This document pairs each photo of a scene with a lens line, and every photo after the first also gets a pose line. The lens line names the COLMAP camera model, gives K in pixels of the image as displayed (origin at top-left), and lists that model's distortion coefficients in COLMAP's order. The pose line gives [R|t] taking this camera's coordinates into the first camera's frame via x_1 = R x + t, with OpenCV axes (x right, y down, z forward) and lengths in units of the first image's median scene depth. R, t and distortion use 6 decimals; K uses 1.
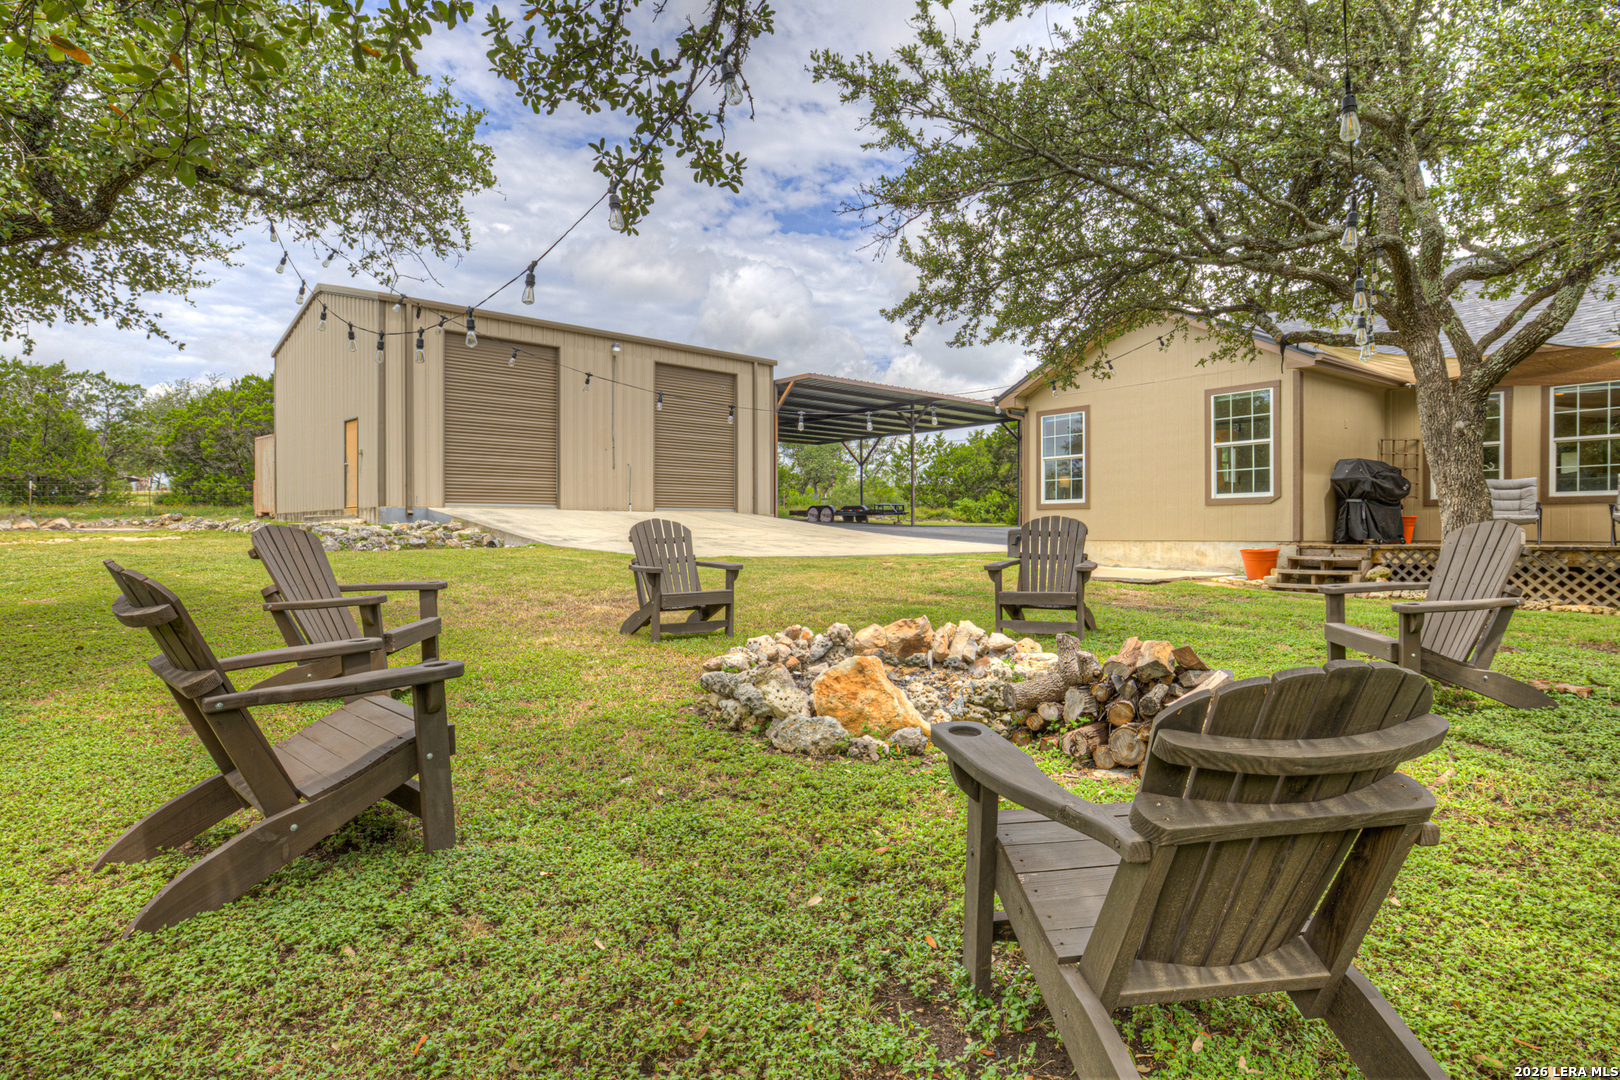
lens RADIAL K [[906.1, 0, 804.1], [0, 906.1, 534.2], [0, 0, 1]] dist [-0.014018, 0.016983]
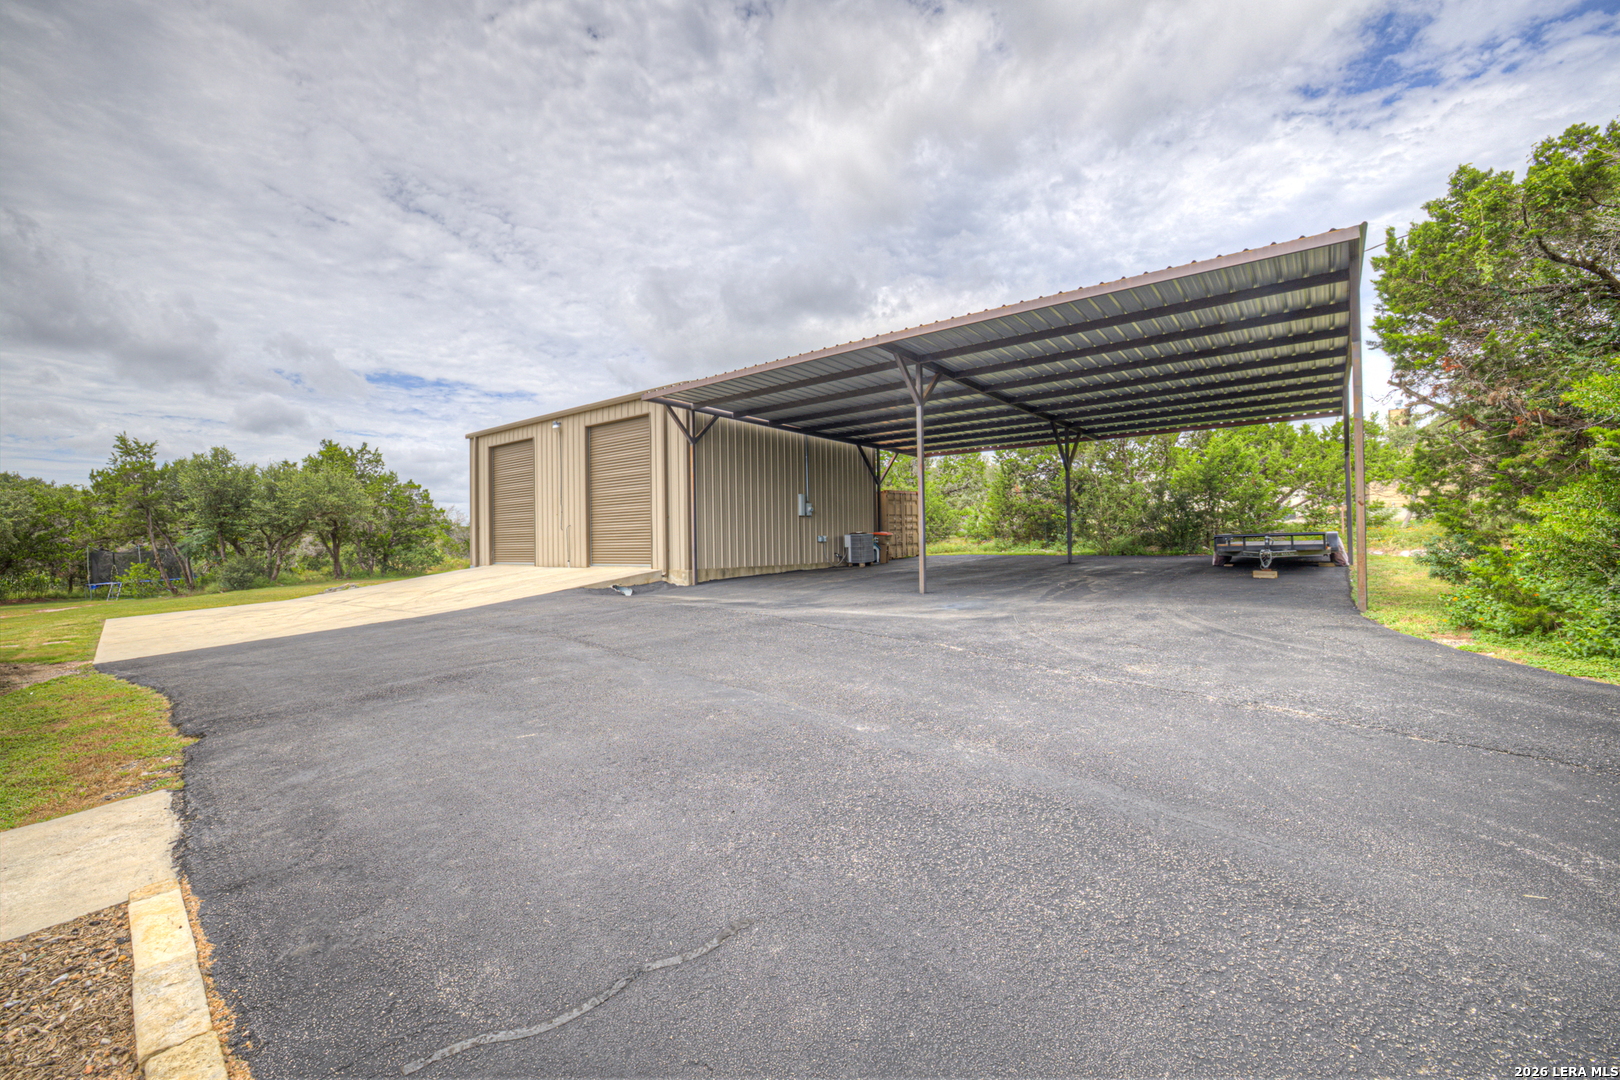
lens RADIAL K [[695.6, 0, 802.5], [0, 695.6, 542.4], [0, 0, 1]] dist [-0.039725, 0.014032]
pose [[0.134467, -0.005226, -0.990904, 1.340660], [0.013859, 0.999898, -0.003392, -0.095294], [0.990821, -0.013277, 0.134525, 2.268218]]
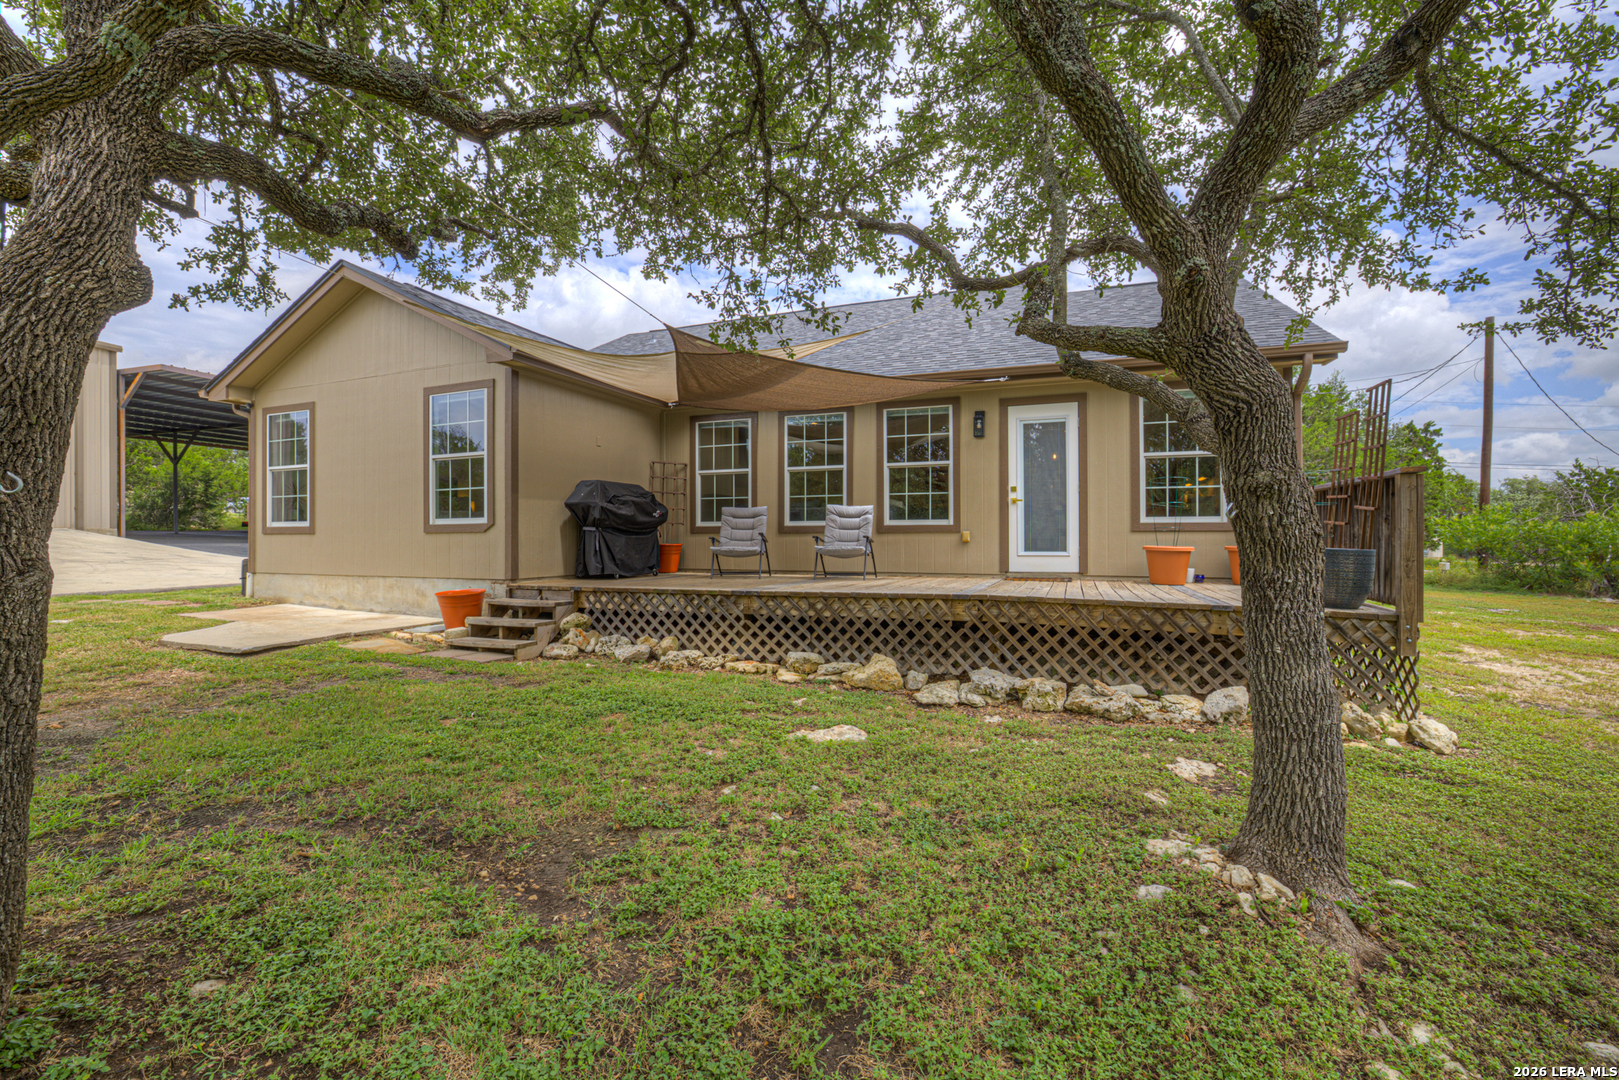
lens RADIAL K [[687.7, 0, 802.2], [0, 687.7, 533.5], [0, 0, 1]] dist [-0.026400, 0.001270]
pose [[0.859222, 0.000139, 0.511602, 0.434197], [0.003304, 0.999978, -0.005821, -0.027551], [-0.511592, 0.006692, 0.859203, 0.324089]]
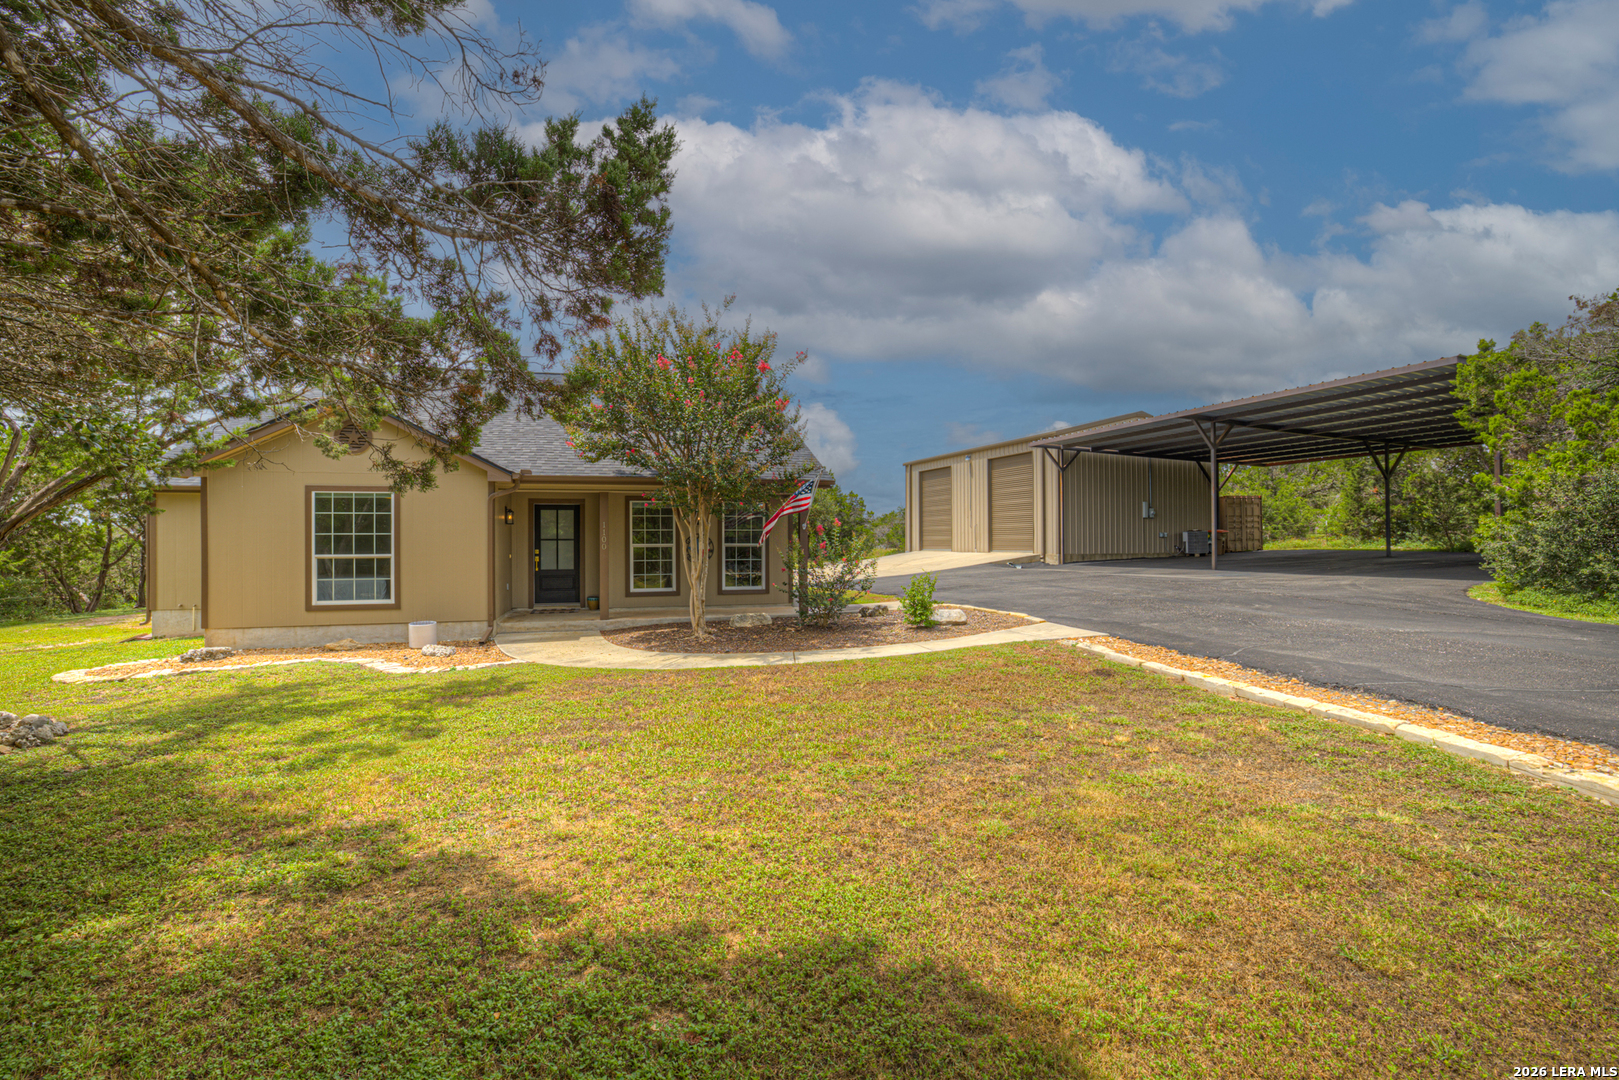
lens RADIAL K [[695.1, 0, 803.0], [0, 695.1, 535.4], [0, 0, 1]] dist [-0.039725, 0.014032]
pose [[-0.372433, -0.010753, -0.927997, 2.183524], [-0.000503, 0.999935, -0.011385, -0.081458], [0.928059, -0.003773, -0.372414, 2.291406]]
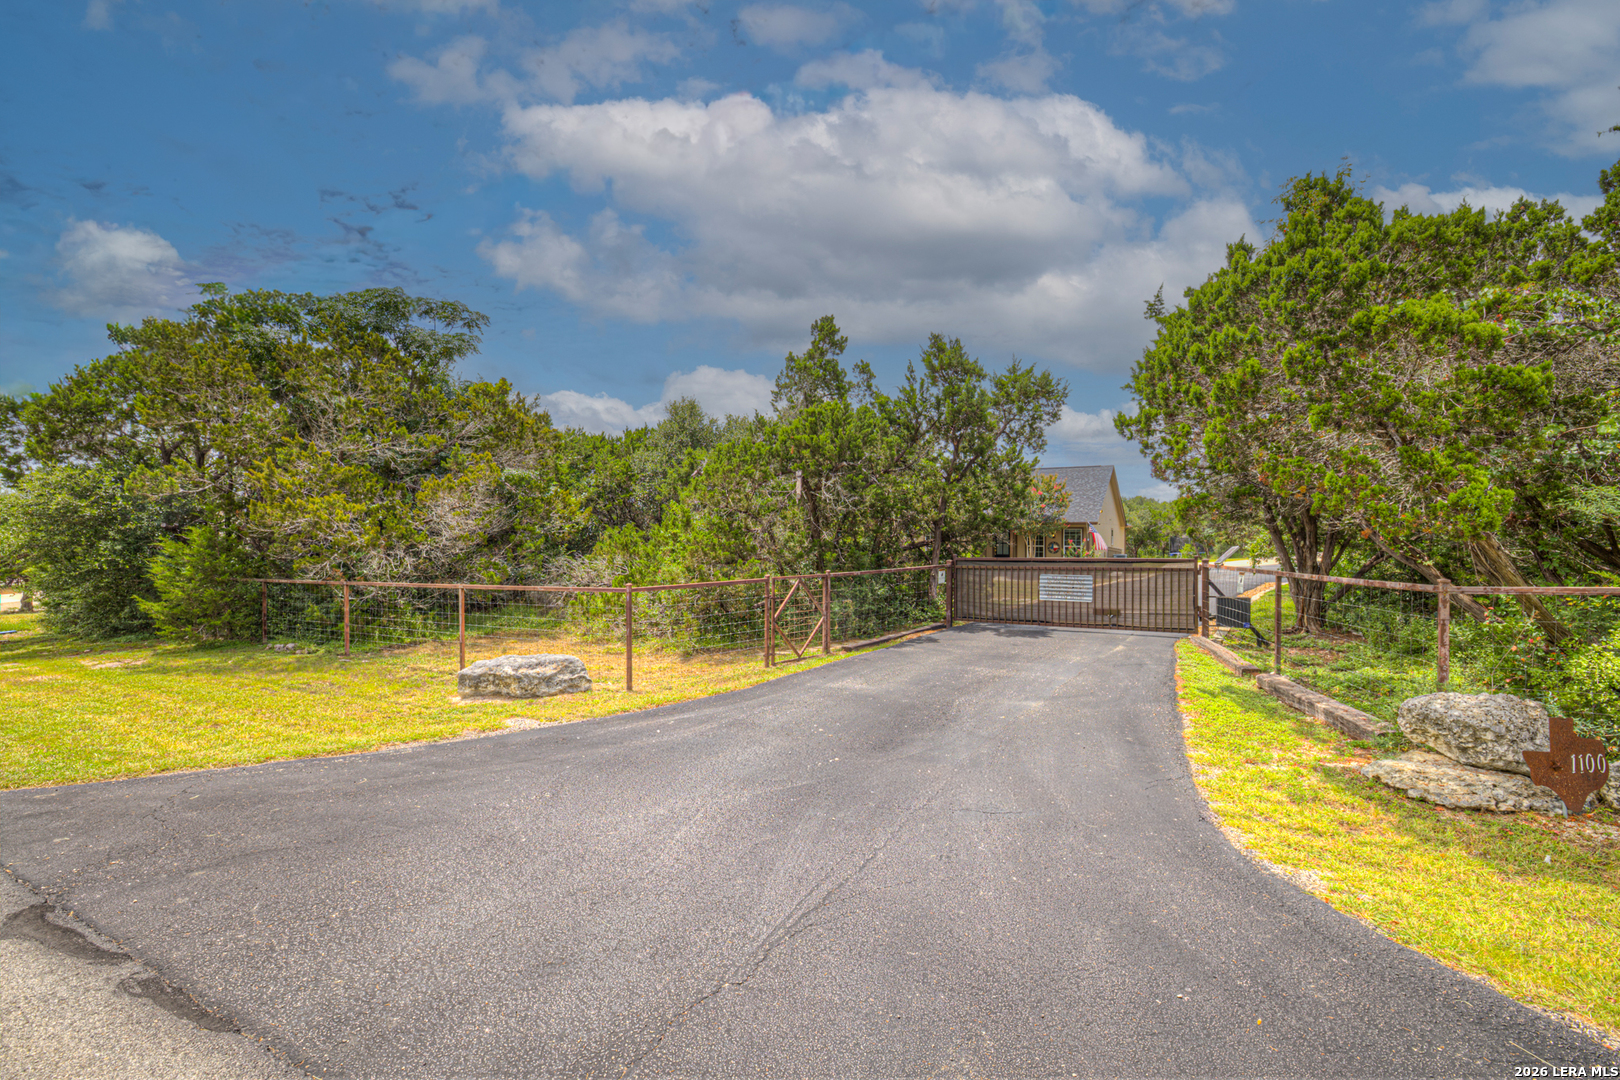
lens RADIAL K [[695.6, 0, 805.8], [0, 695.6, 538.5], [0, 0, 1]] dist [-0.039725, 0.014032]
pose [[-0.924675, -0.001797, -0.380753, 3.176901], [-0.004844, 0.999963, 0.007045, -0.122582], [0.380726, 0.008359, -0.924650, 3.881349]]
